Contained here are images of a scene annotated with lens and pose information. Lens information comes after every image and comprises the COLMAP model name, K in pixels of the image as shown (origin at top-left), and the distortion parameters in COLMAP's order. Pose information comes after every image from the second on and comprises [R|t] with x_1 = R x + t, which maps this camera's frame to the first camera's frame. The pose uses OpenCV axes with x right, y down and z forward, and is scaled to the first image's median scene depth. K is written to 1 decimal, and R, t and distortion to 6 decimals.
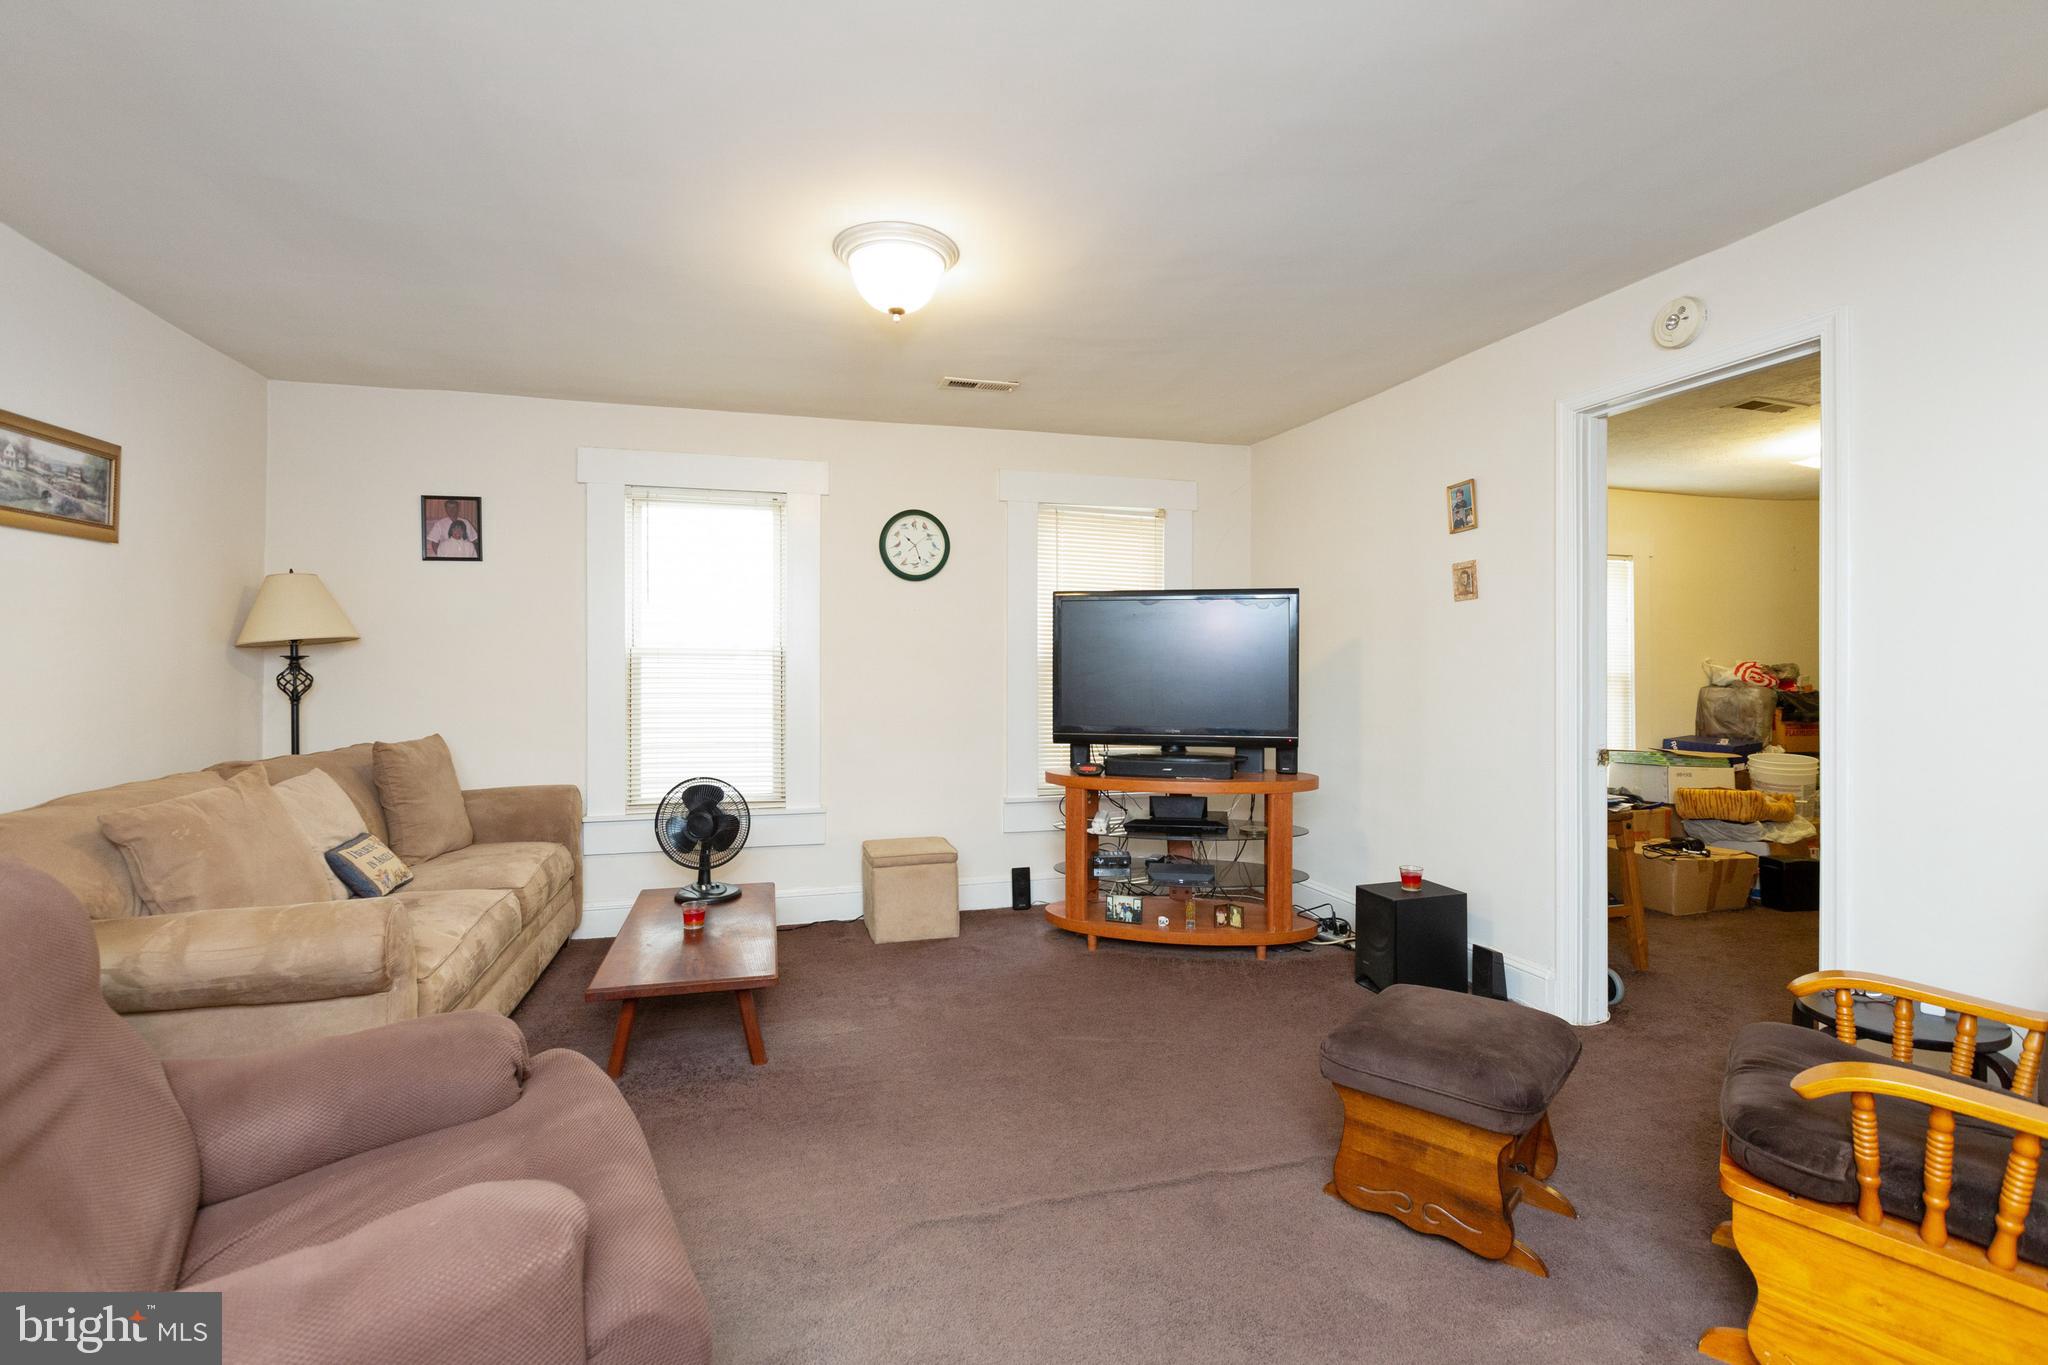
lens RADIAL K [[902.4, 0, 1028.6], [0, 902.4, 672.5], [0, 0, 1]] dist [-0.000831, -0.000244]
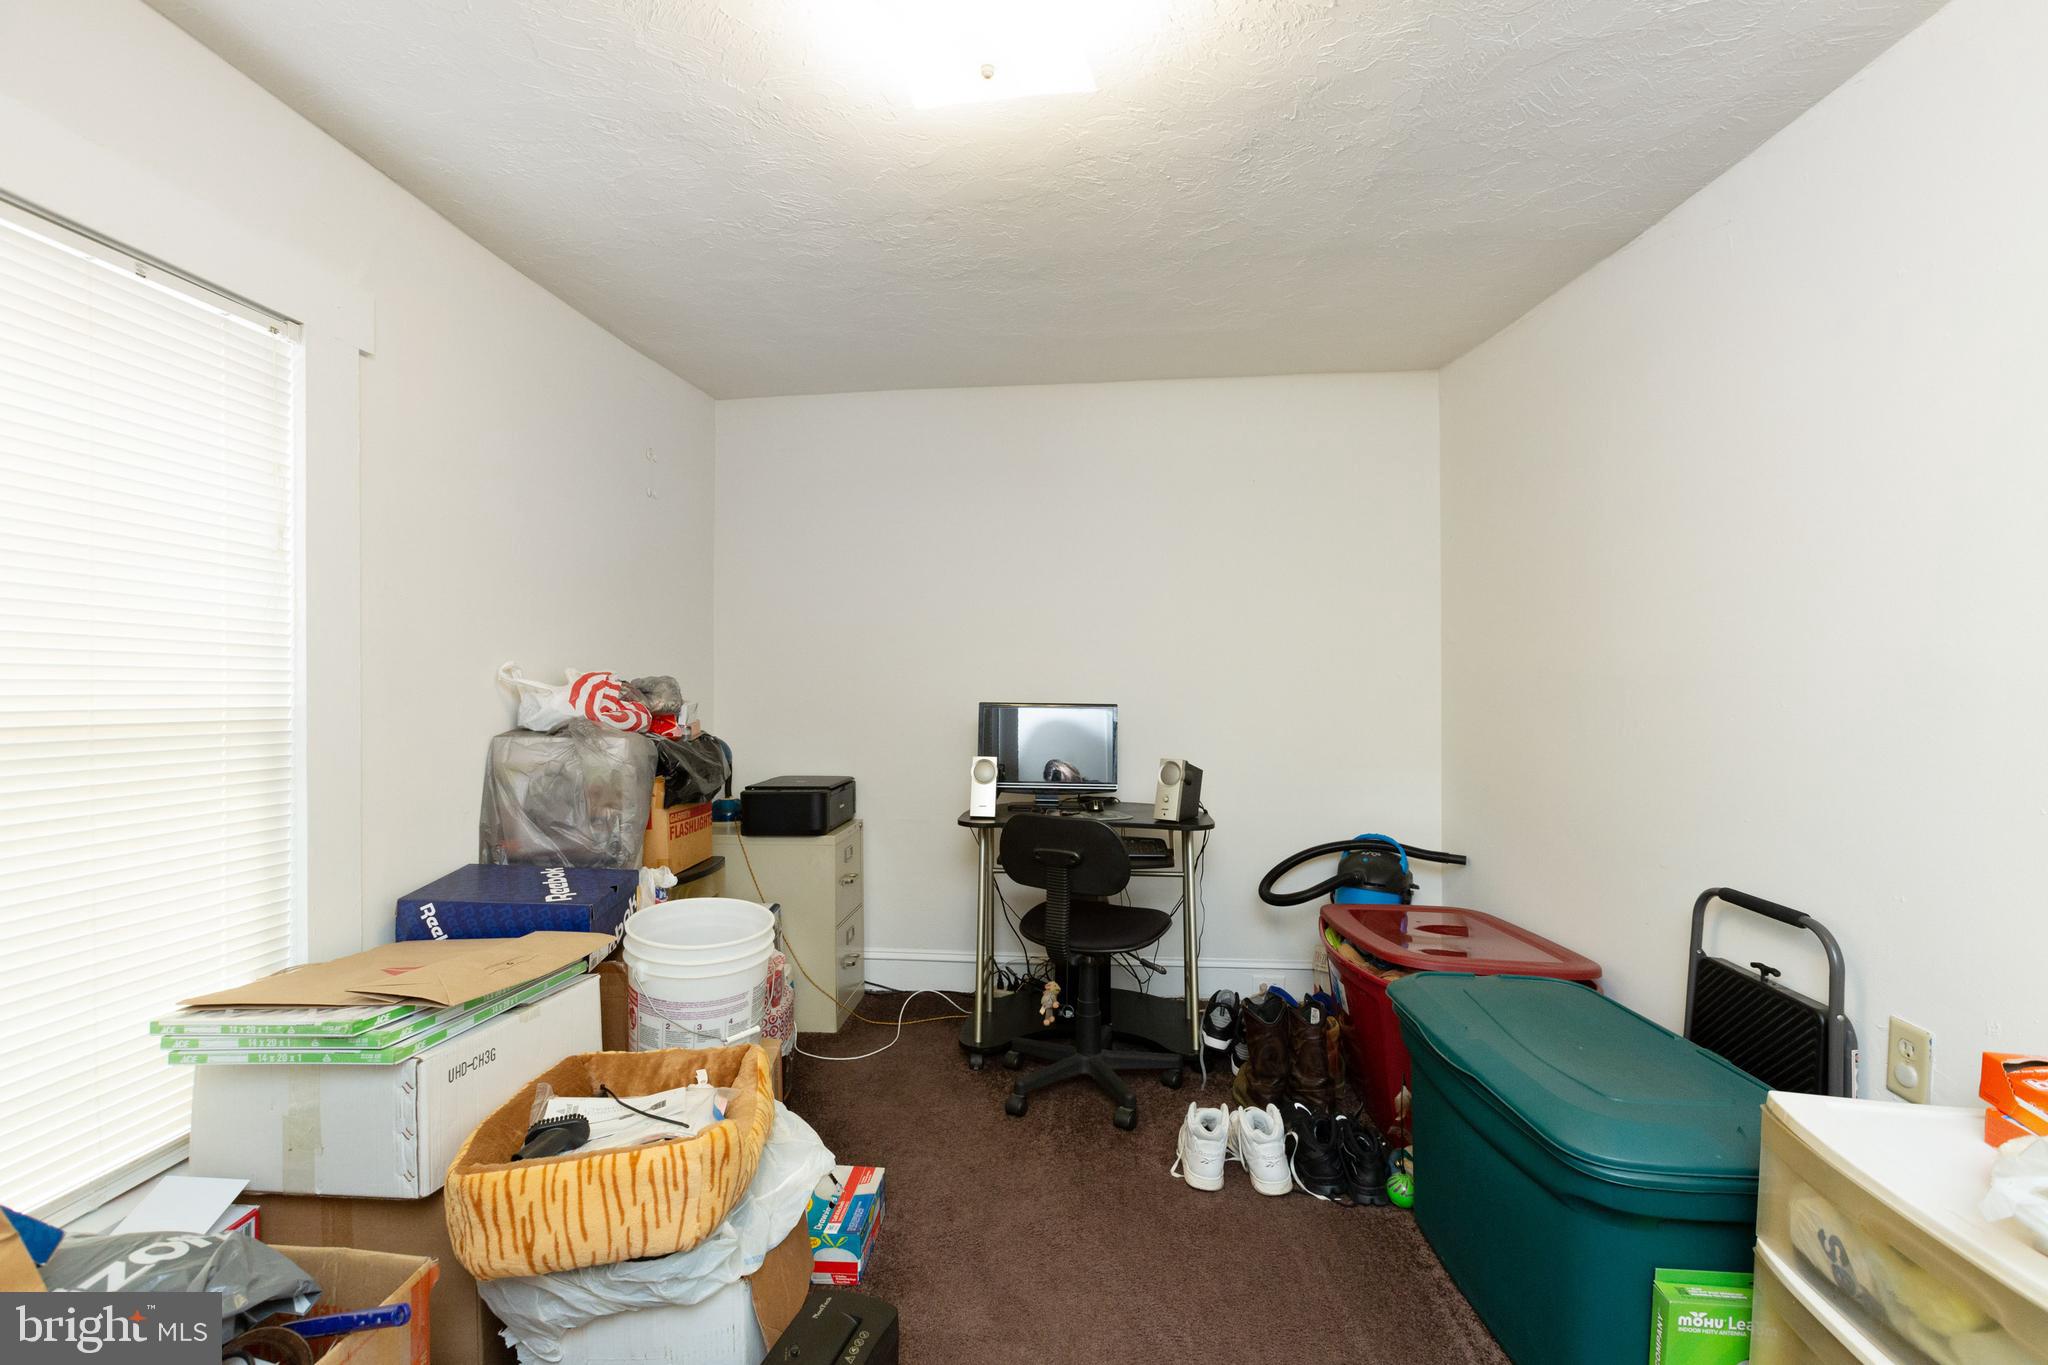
lens RADIAL K [[902.4, 0, 1025.5], [0, 902.4, 673.6], [0, 0, 1]] dist [-0.000831, -0.000244]
pose [[0.335222, 0.011298, 0.942071, 0.468364], [-0.001252, 0.999933, -0.011547, -0.007020], [-0.942138, 0.002691, 0.335214, 0.671839]]
